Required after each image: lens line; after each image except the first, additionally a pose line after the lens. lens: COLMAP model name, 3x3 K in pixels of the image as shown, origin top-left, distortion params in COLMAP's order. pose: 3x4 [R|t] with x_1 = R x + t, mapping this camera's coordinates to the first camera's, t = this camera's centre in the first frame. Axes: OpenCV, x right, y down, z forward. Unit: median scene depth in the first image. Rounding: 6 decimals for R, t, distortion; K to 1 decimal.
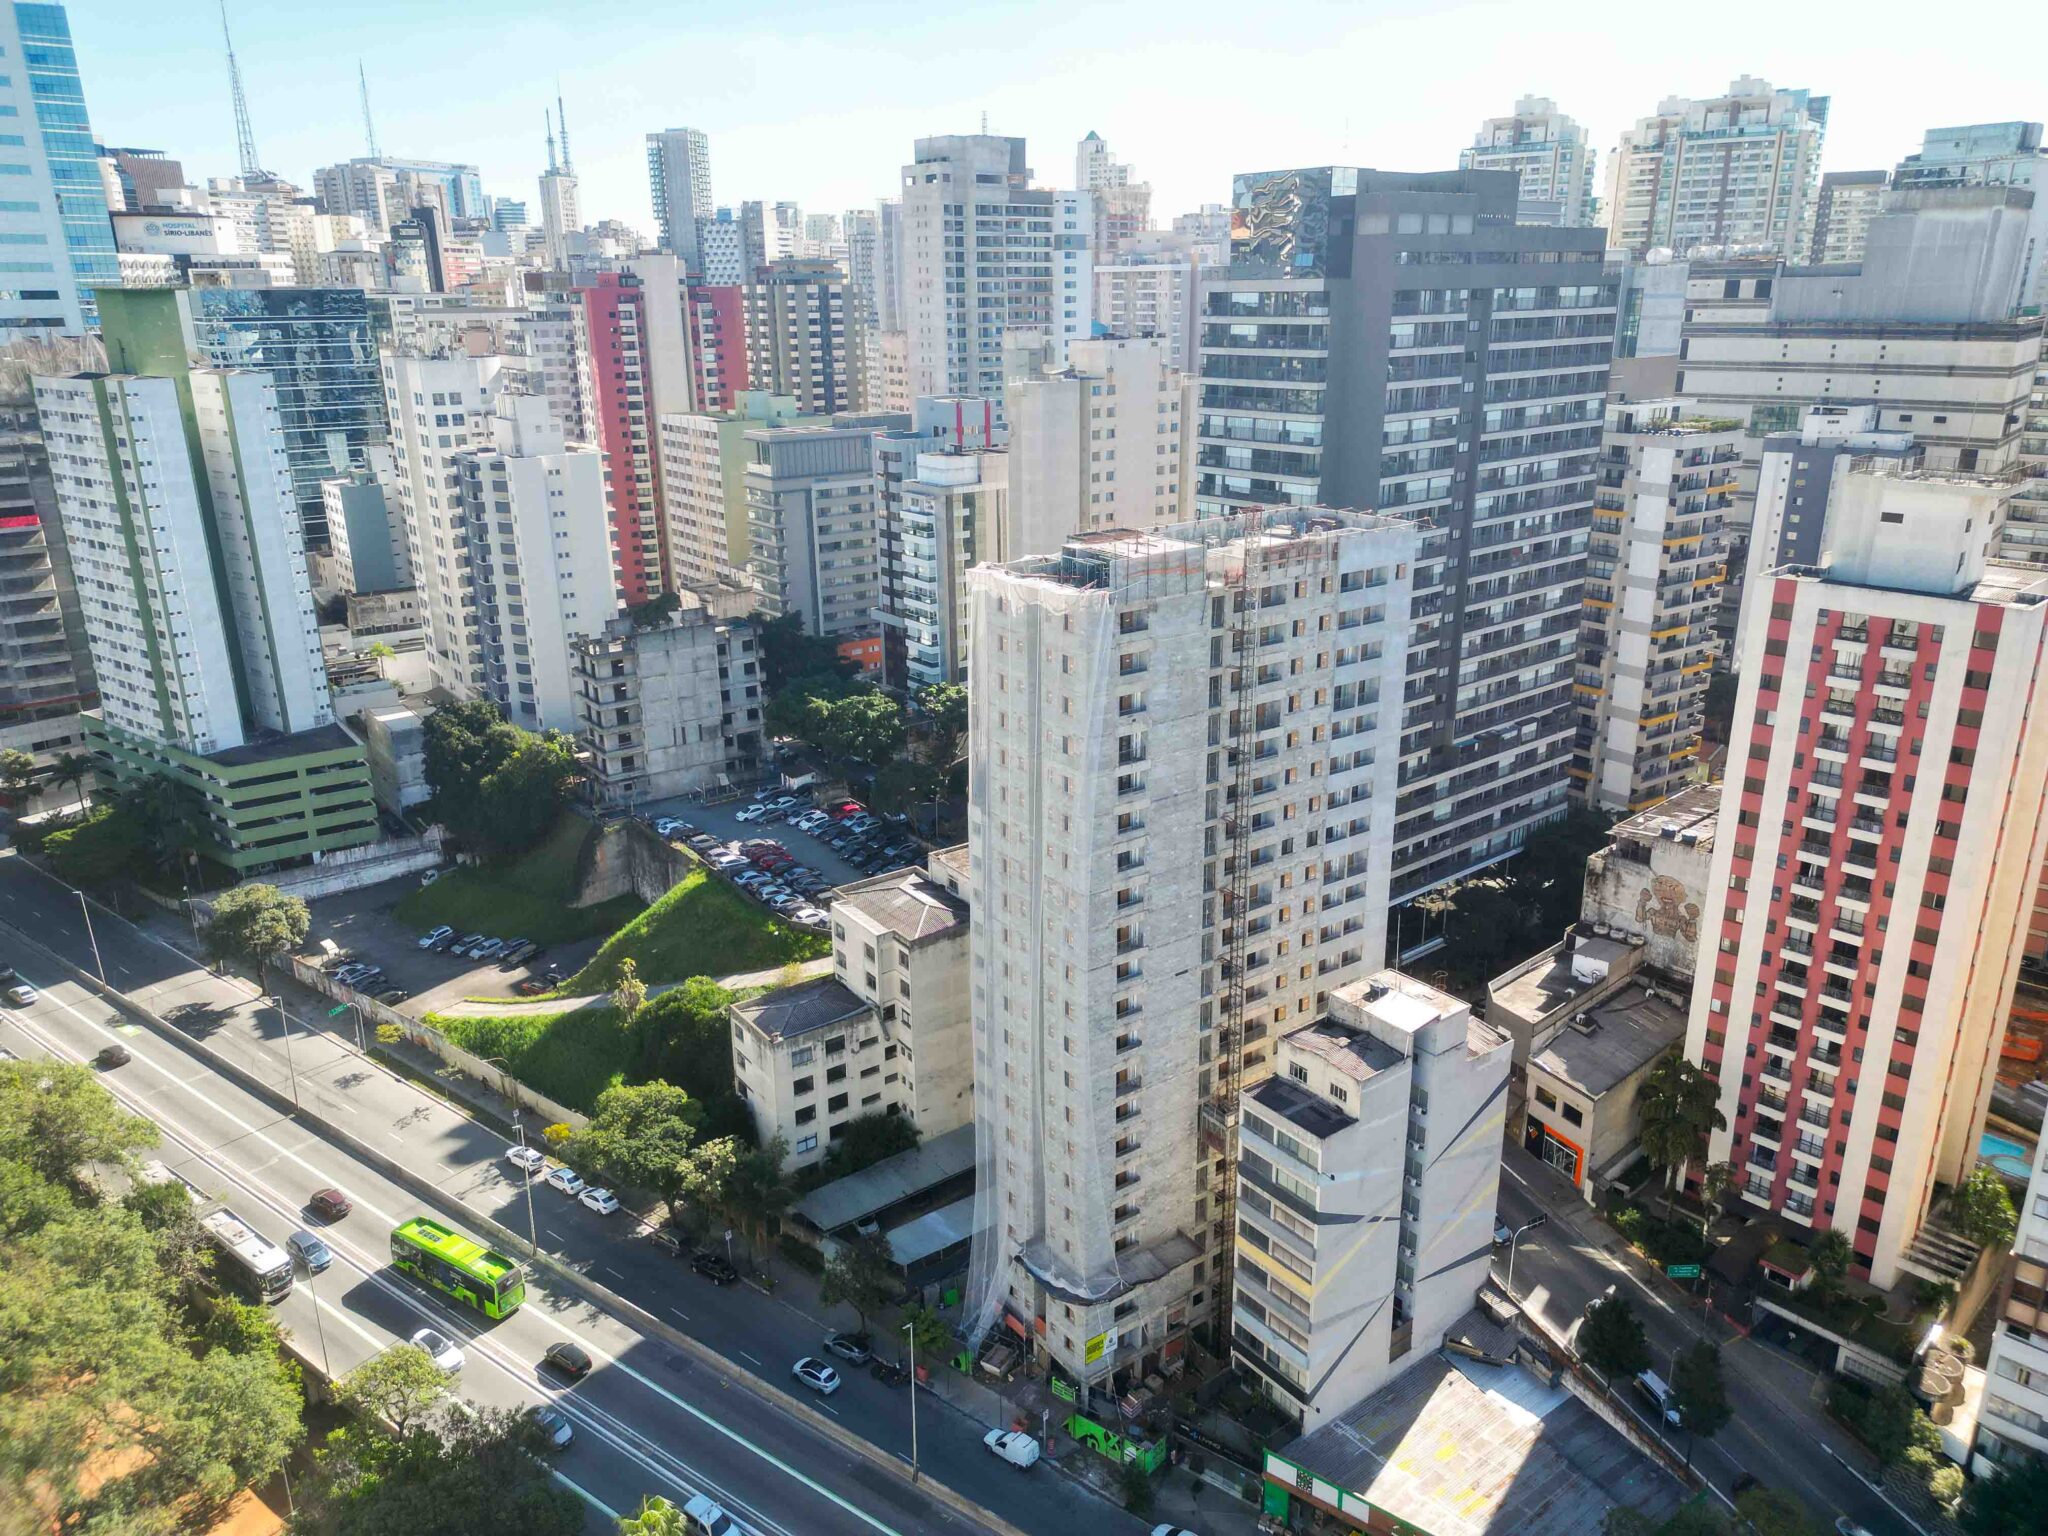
lens RADIAL K [[1423.2, 0, 1027.5], [0, 1423.2, 760.0], [0, 0, 1]] dist [0.078882, -0.088257]
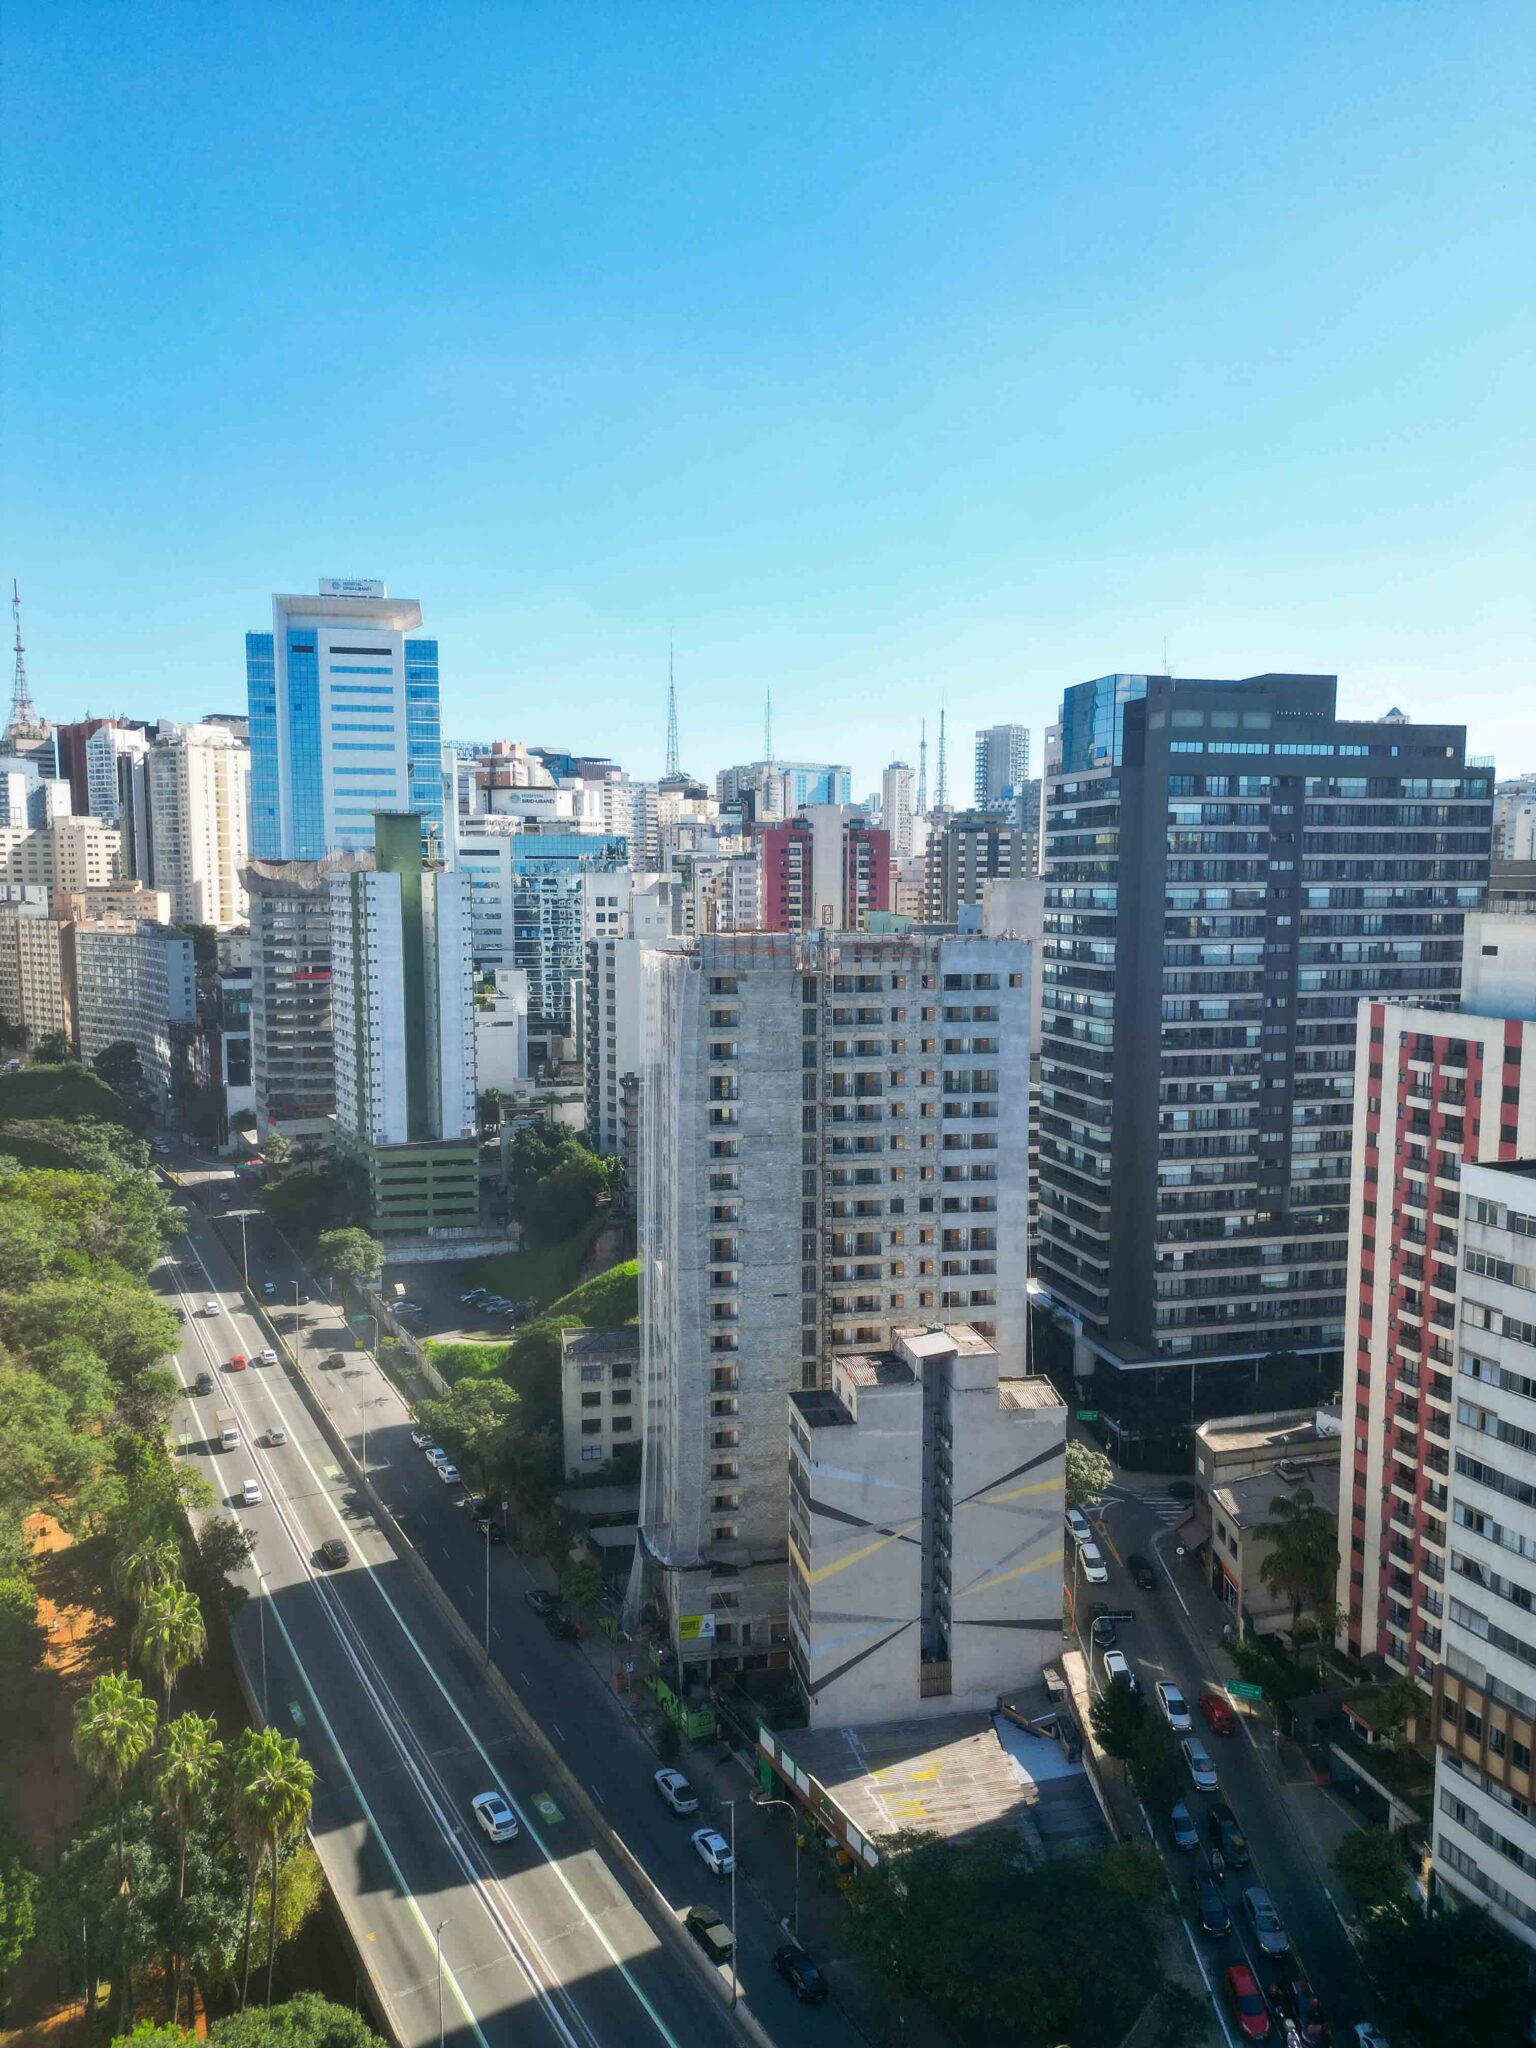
lens RADIAL K [[1429.1, 0, 752.8], [0, 1429.1, 1020.6], [0, 0, 1]] dist [0.075826, -0.084839]
pose [[0.902189, 0.052971, -0.428075, 0.456870], [-0.144382, 0.972268, -0.183981, 0.117404], [0.406458, 0.227792, 0.884818, -0.089157]]
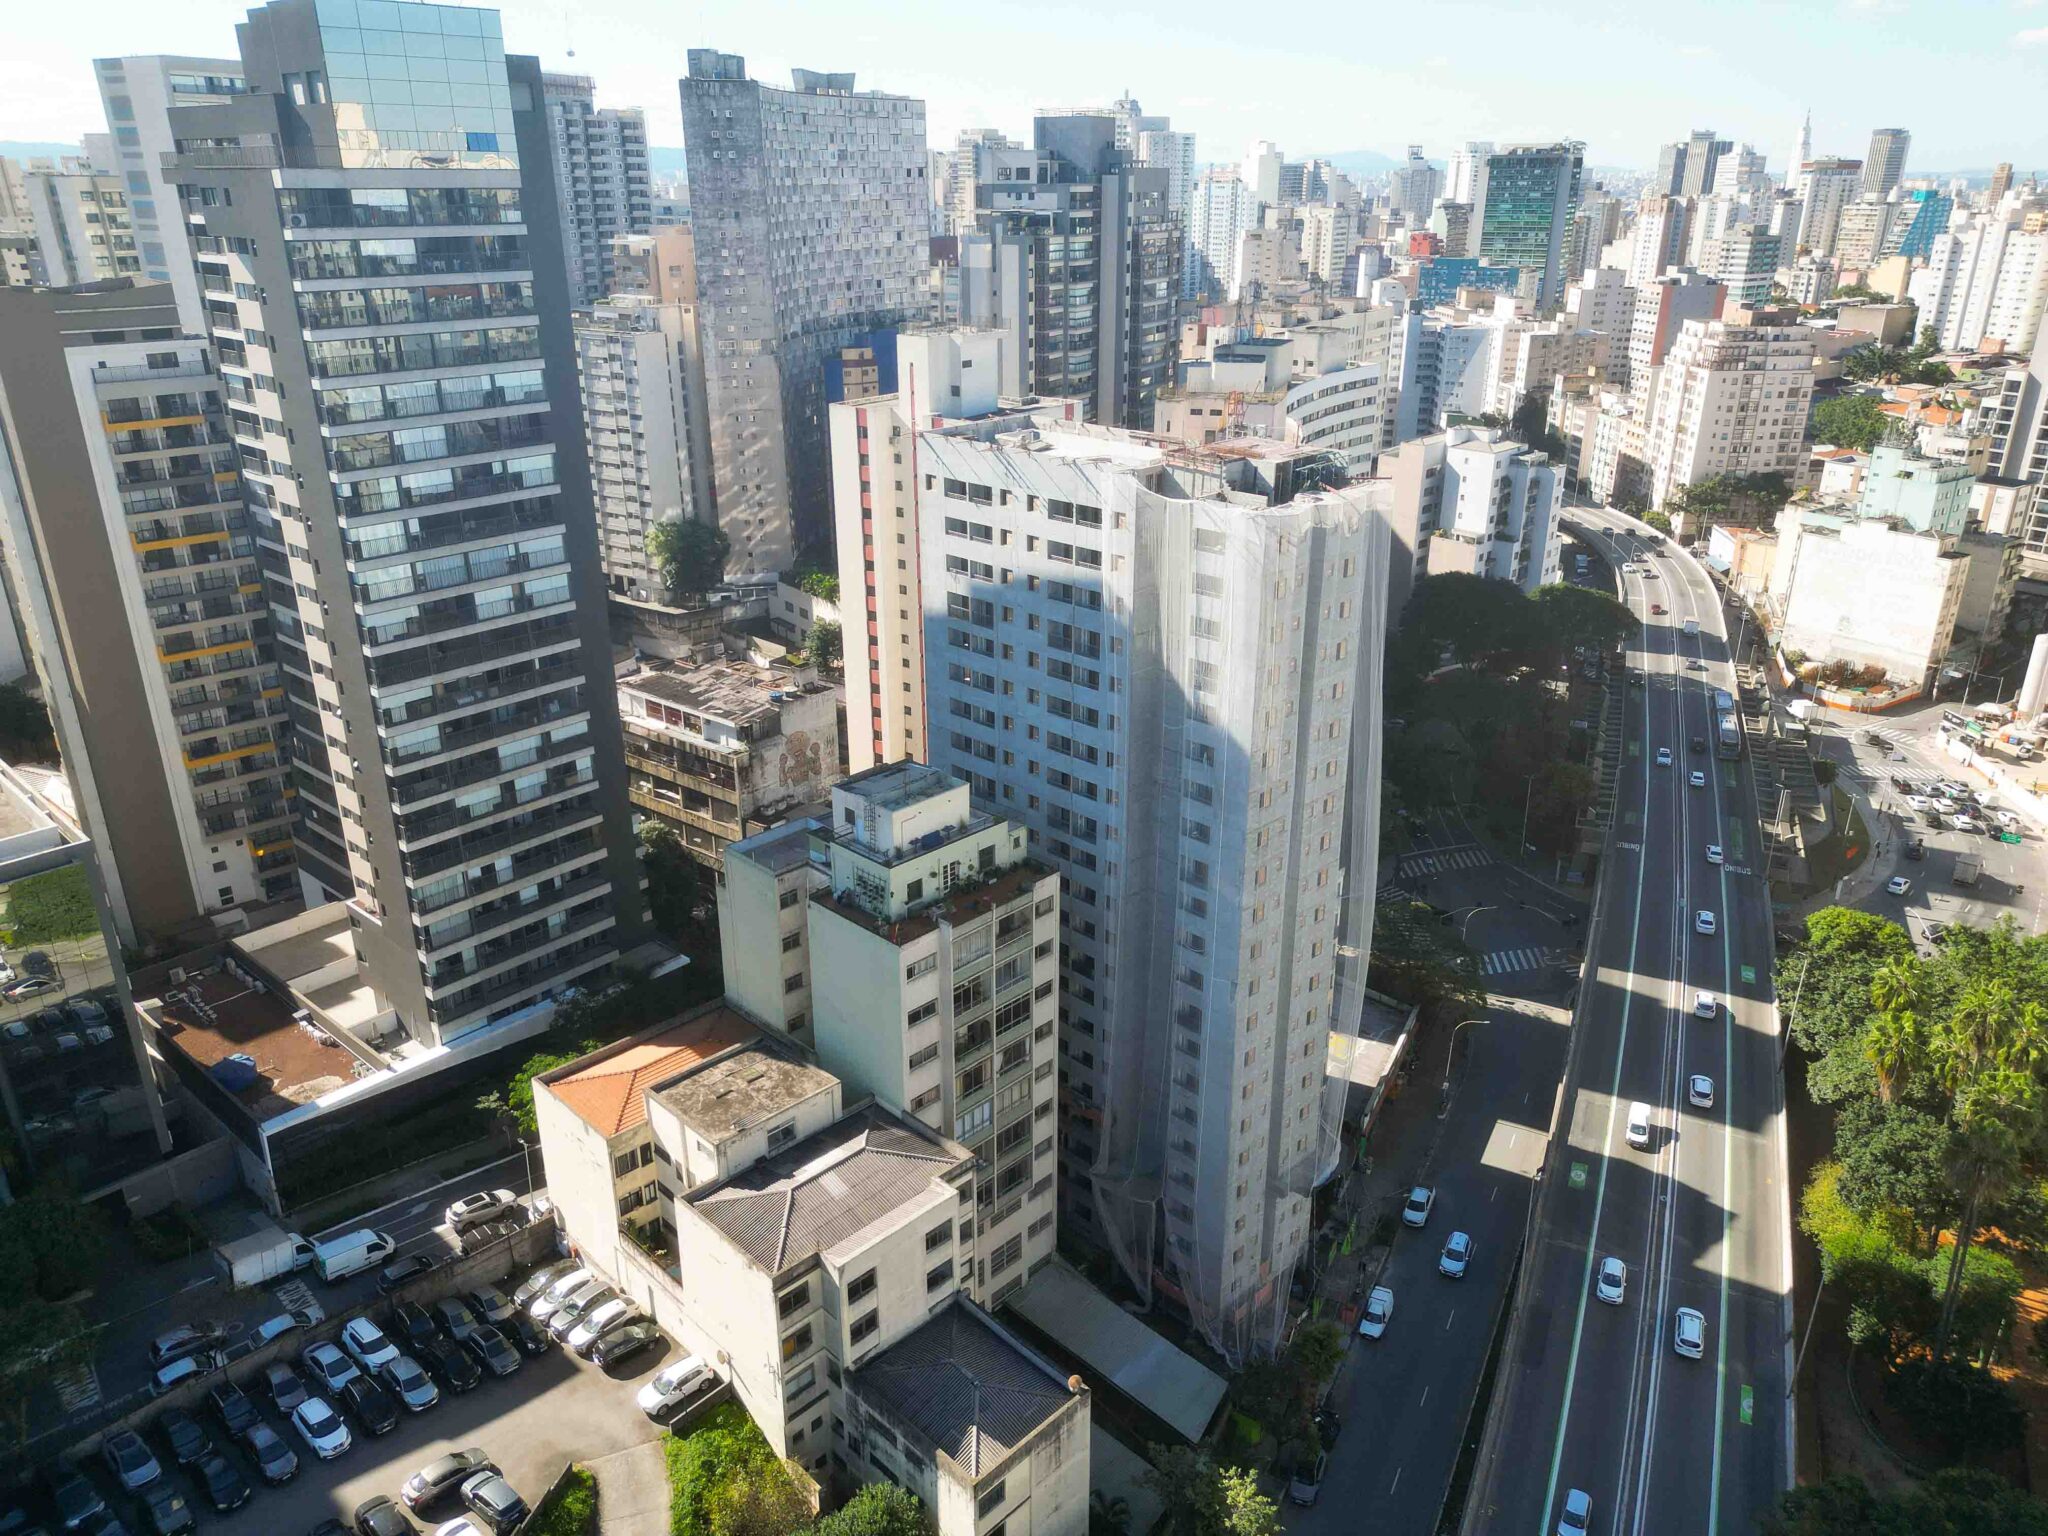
lens RADIAL K [[1439.2, 0, 1022.5], [0, 1439.2, 761.4], [0, 0, 1]] dist [0.054088, -0.022808]
pose [[-0.160228, -0.360020, 0.919083, -0.632350], [0.314912, 0.863811, 0.393269, -0.290337], [-0.935498, 0.352443, -0.025032, 0.896745]]
